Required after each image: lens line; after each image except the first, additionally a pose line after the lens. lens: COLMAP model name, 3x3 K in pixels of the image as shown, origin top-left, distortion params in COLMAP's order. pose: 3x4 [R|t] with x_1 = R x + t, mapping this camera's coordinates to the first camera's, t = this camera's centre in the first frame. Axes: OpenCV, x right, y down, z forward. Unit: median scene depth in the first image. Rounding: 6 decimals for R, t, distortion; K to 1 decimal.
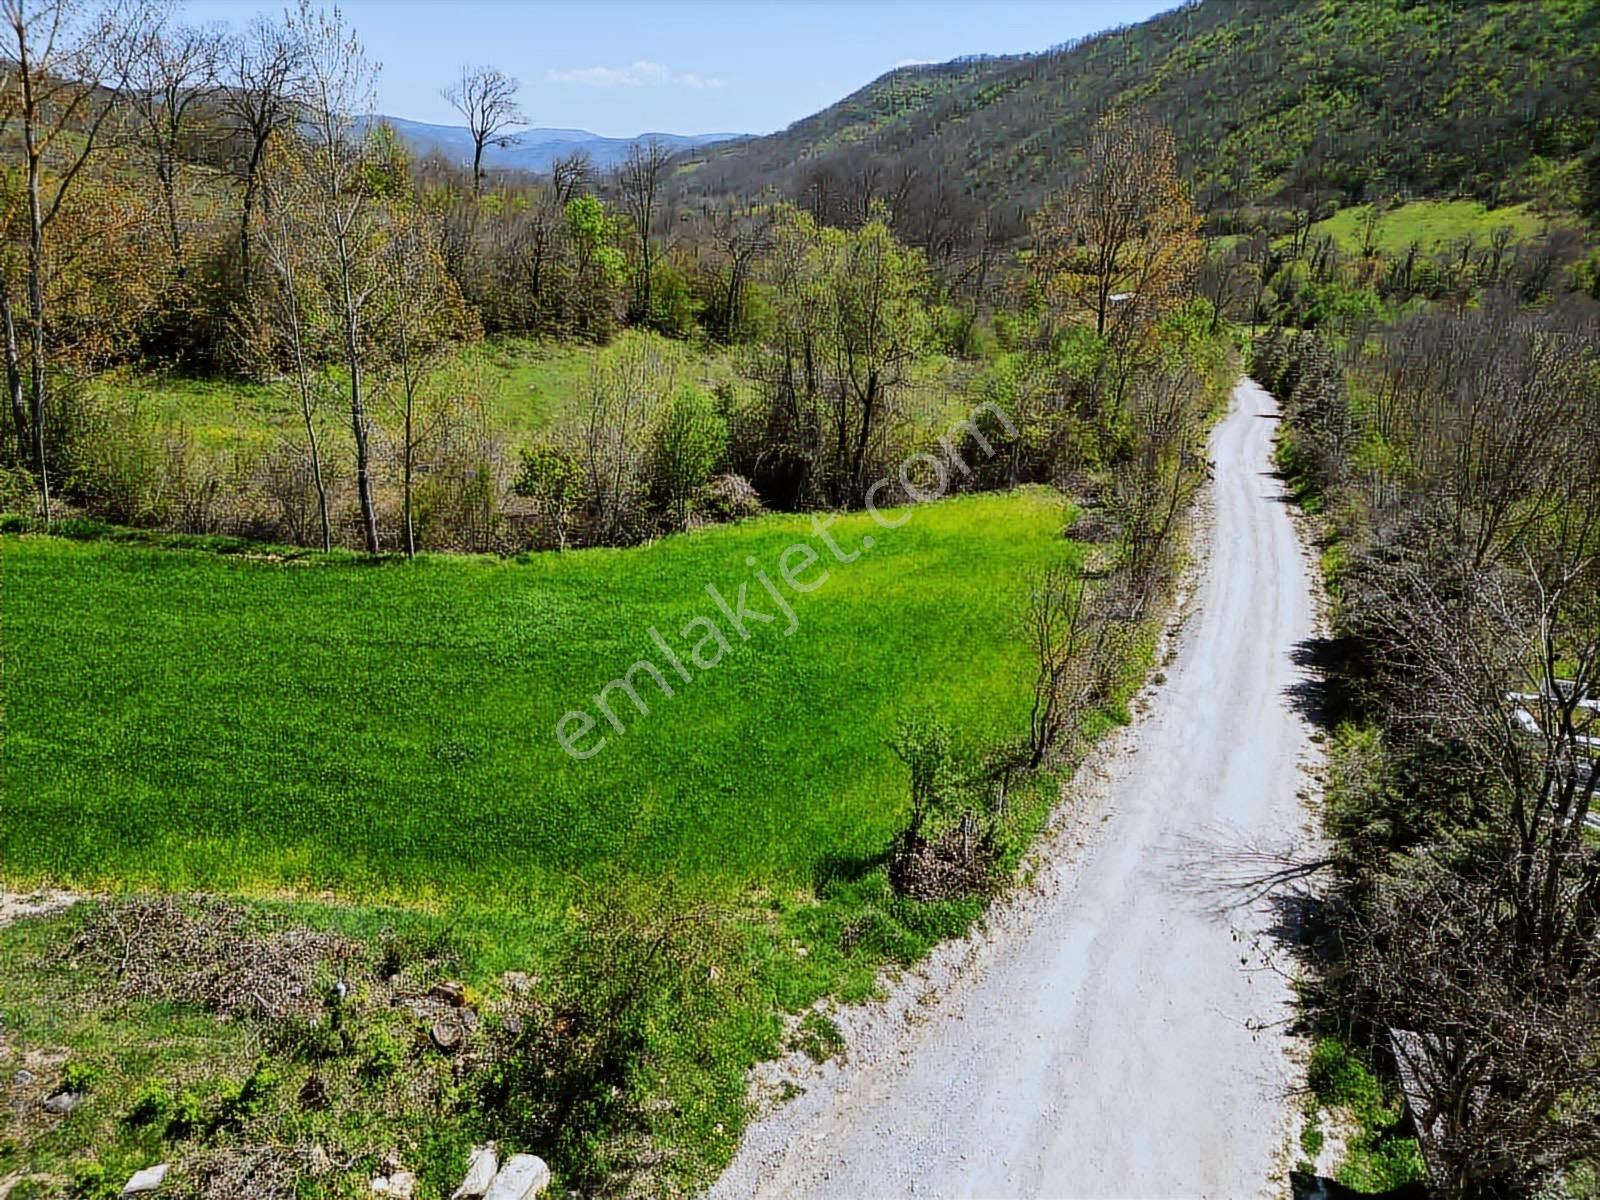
lens RADIAL K [[1114.6, 0, 792.5], [0, 1114.6, 592.4], [0, 0, 1]] dist [0.084109, -0.089050]
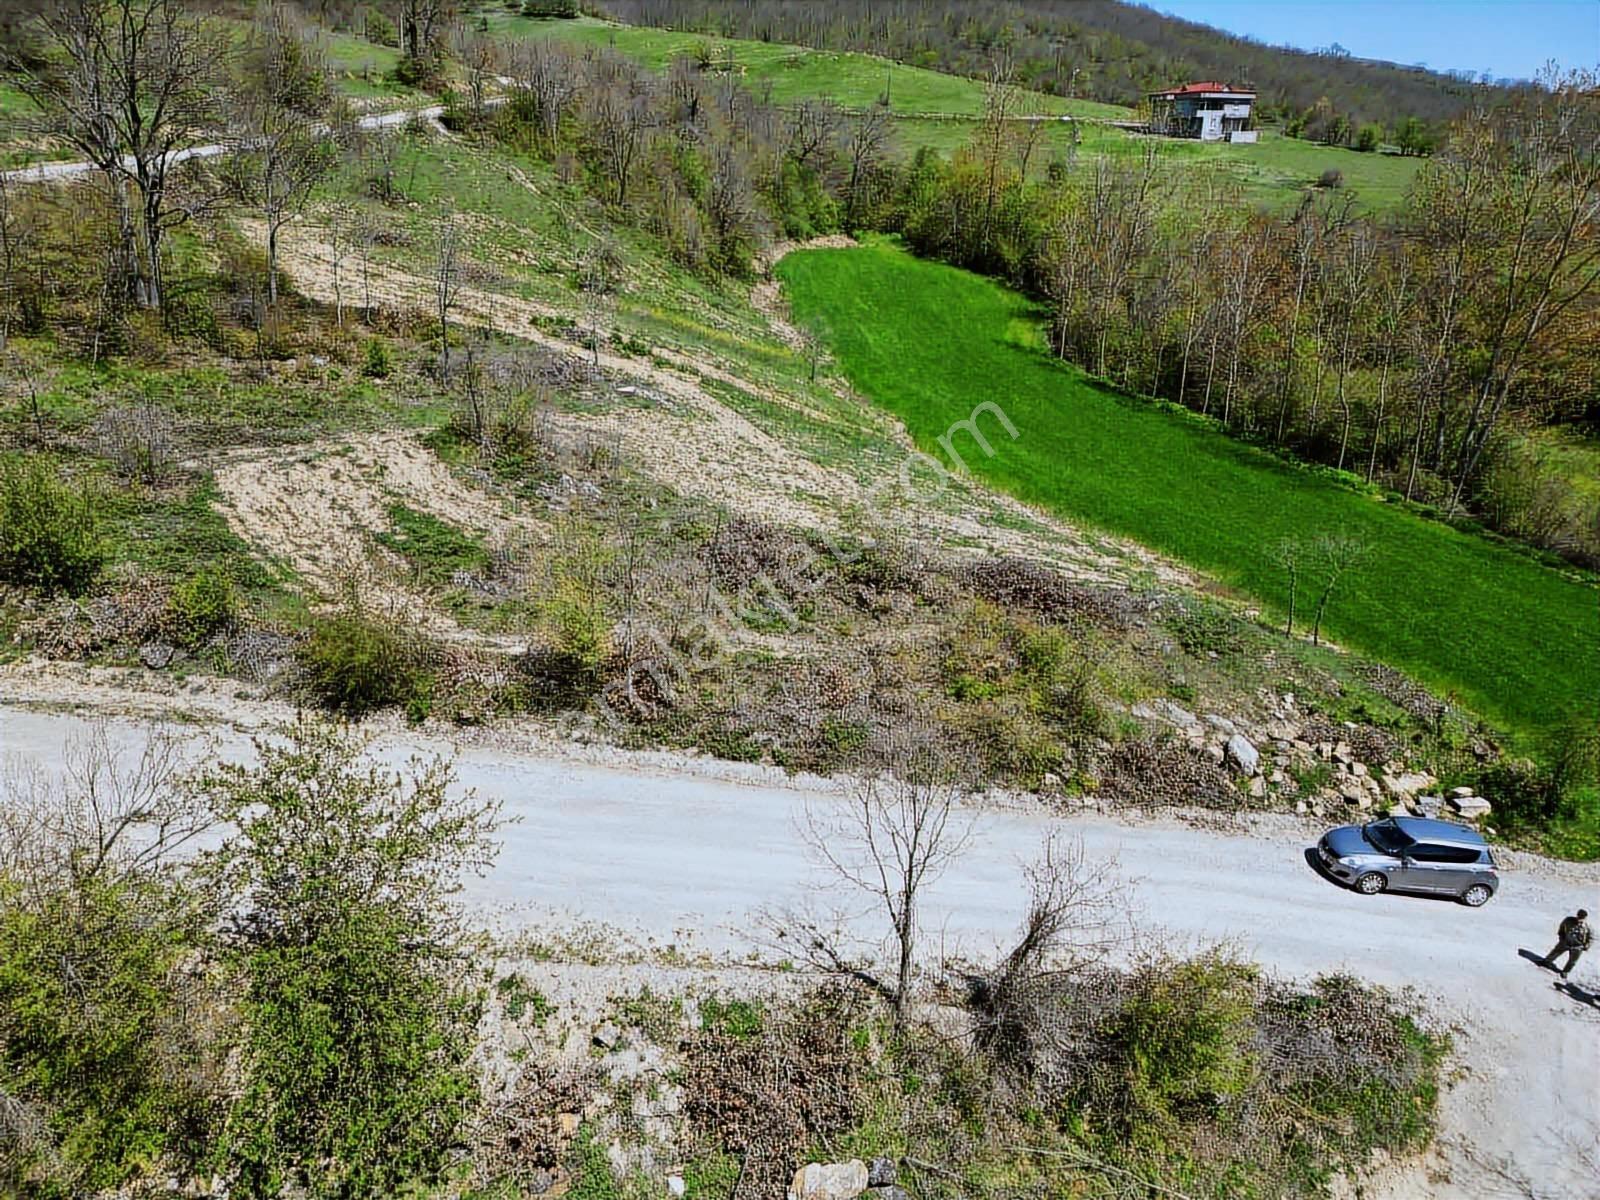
lens RADIAL K [[1114.4, 0, 795.8], [0, 1114.4, 600.6], [0, 0, 1]] dist [0.078659, -0.080756]
pose [[0.392541, 0.309438, -0.866118, 0.246147], [-0.323292, 0.928032, 0.185036, 0.030130], [0.861042, 0.207375, 0.464329, -0.311197]]
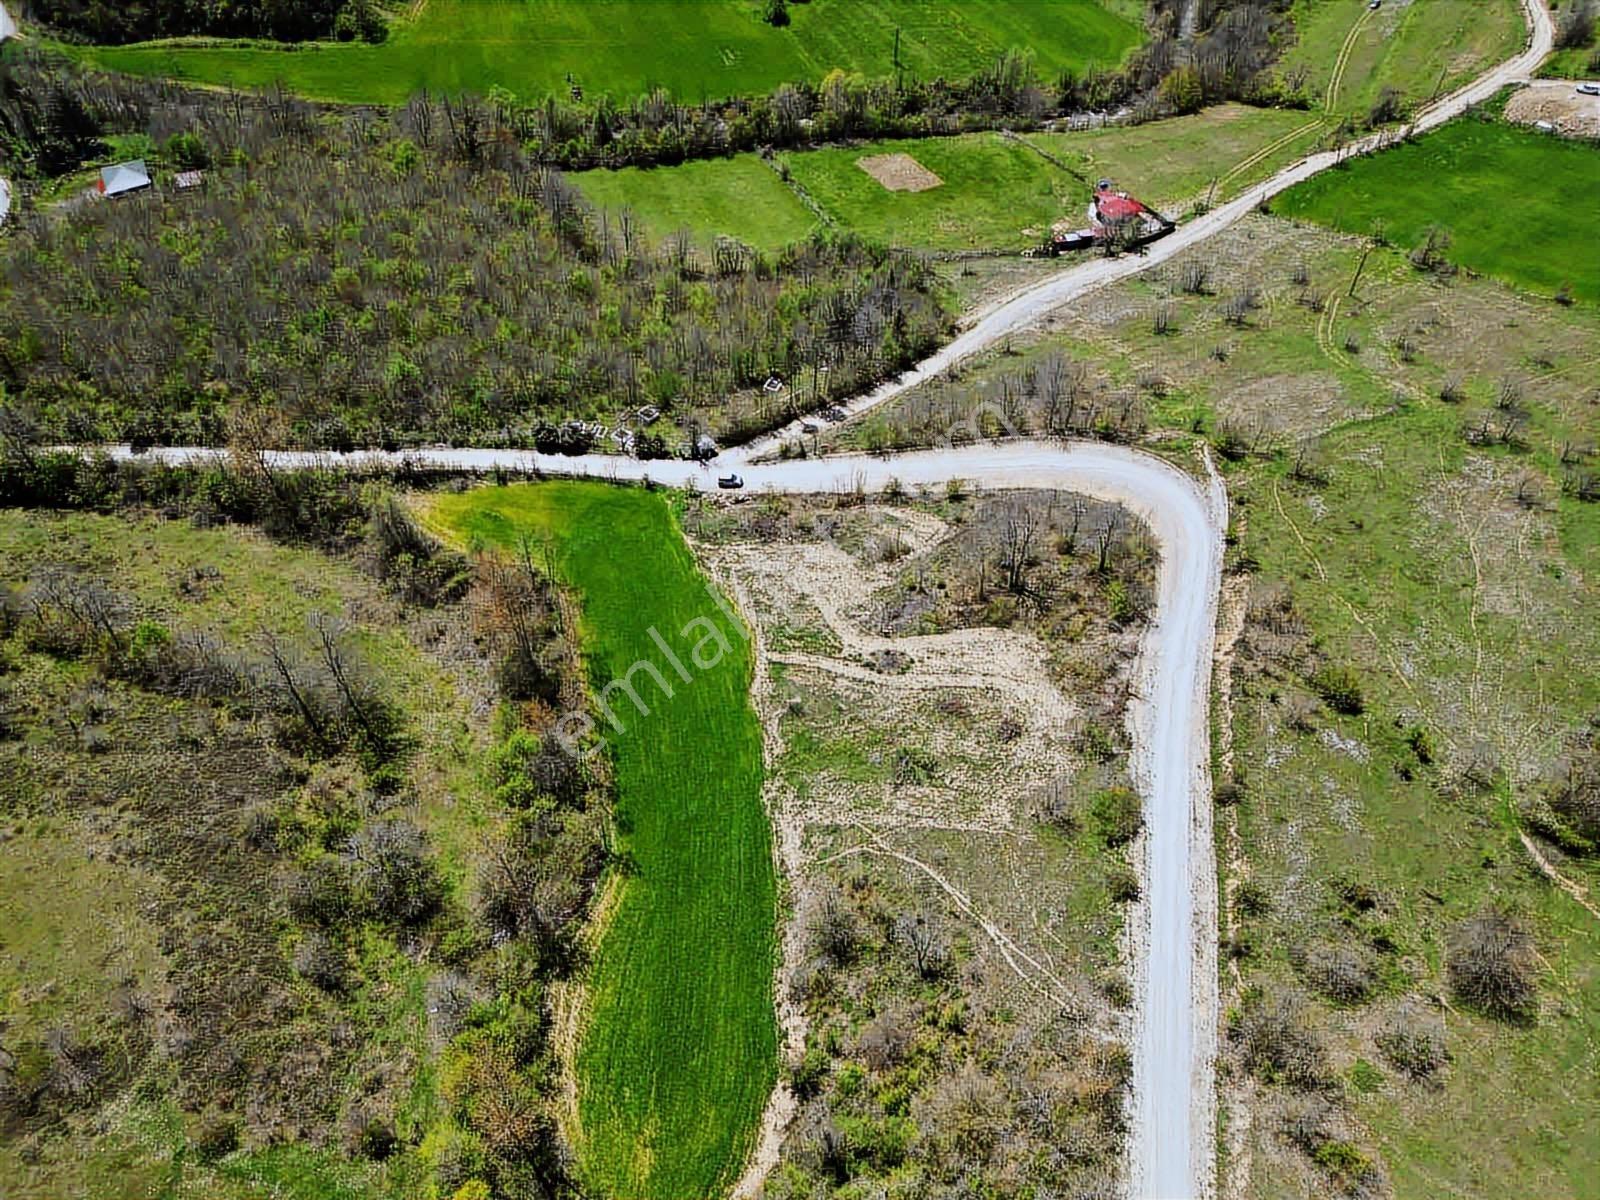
lens RADIAL K [[1107.2, 0, 794.8], [0, 1107.2, 605.3], [0, 0, 1]] dist [0.085609, -0.094401]
pose [[-0.303634, -0.752251, 0.584743, -2.020276], [0.298957, 0.507505, 0.808123, -2.000356], [-0.904672, 0.420187, 0.070795, -0.087280]]
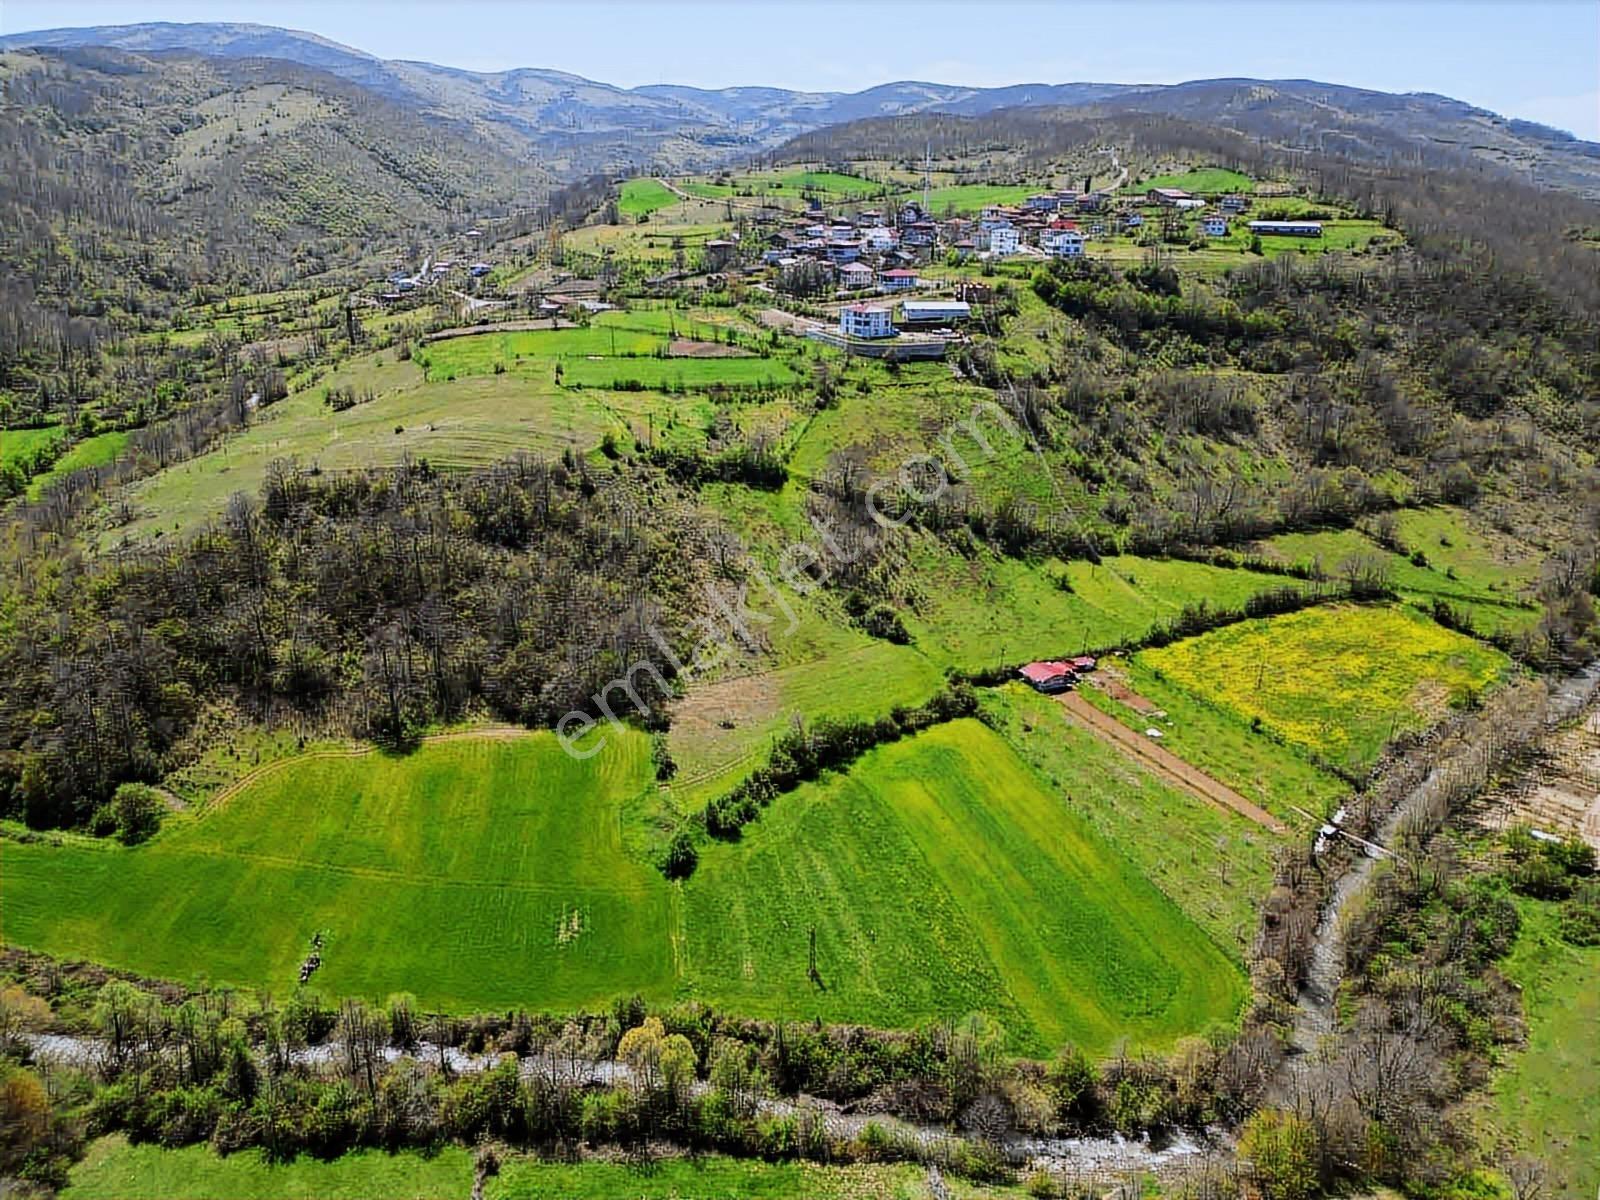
lens RADIAL K [[1114.4, 0, 795.8], [0, 1114.4, 600.6], [0, 0, 1]] dist [0.078659, -0.080756]
pose [[-0.059537, -0.379281, 0.923364, 0.095796], [0.326731, 0.866648, 0.377052, -1.152045], [-0.943240, 0.324140, 0.072326, -1.705905]]
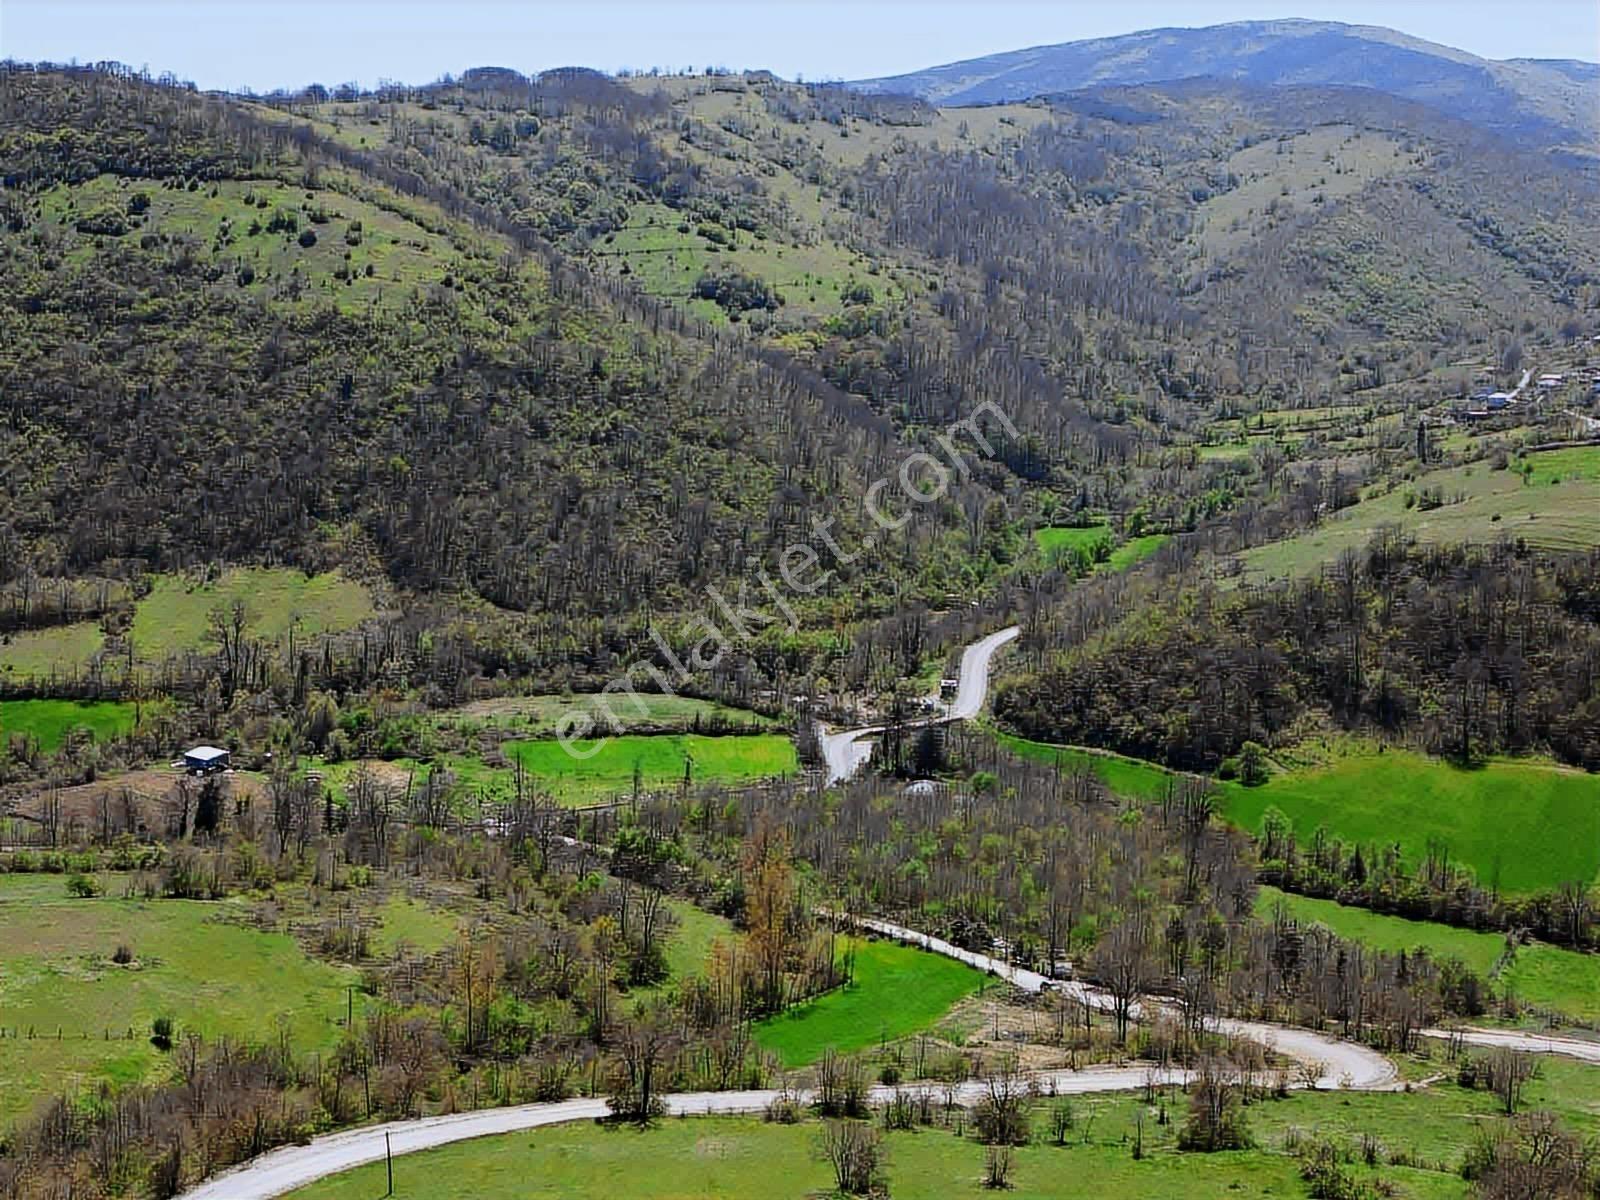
lens RADIAL K [[2216.3, 0, 800.0], [0, 2216.3, 600.0], [0, 0, 1]] dist [0.190756, -0.504889]
pose [[0.519183, -0.163403, 0.838897, -5.192670], [0.294760, 0.955564, 0.003704, -1.071792], [-0.802225, 0.245350, 0.544277, -2.823816]]
